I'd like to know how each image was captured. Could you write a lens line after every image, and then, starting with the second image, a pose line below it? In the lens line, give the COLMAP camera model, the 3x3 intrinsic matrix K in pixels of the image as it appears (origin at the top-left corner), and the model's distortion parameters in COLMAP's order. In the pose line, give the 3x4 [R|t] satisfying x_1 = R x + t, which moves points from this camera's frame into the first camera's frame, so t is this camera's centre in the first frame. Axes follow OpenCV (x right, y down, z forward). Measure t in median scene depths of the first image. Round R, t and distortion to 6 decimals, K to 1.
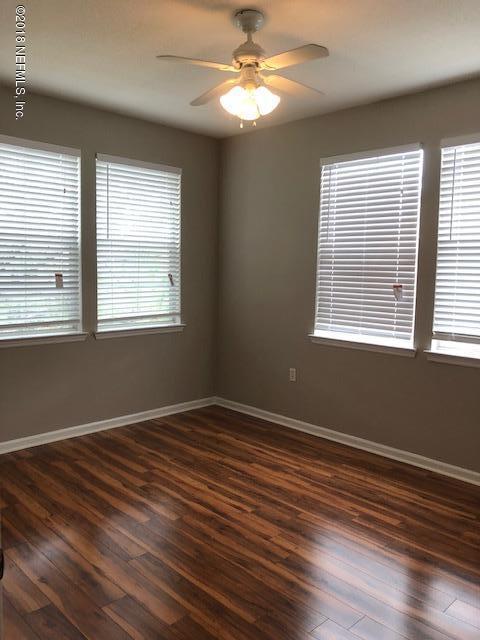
lens RADIAL K [[523.2, 0, 251.4], [0, 523.2, 320.6], [0, 0, 1]] dist [0.040482, -0.049888]
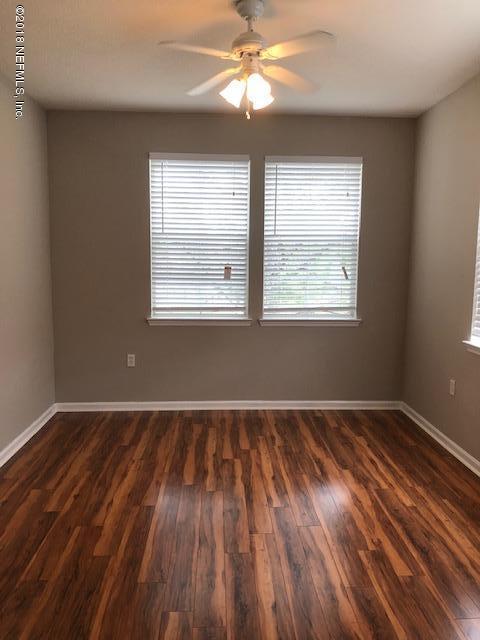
lens RADIAL K [[523.2, 0, 238.9], [0, 523.2, 325.8], [0, 0, 1]] dist [0.040482, -0.049888]
pose [[0.742867, 0.075640, -0.665152, 0.425541], [-0.063785, 0.997073, 0.042149, -0.009224], [0.666393, 0.011116, 0.745518, 0.159385]]
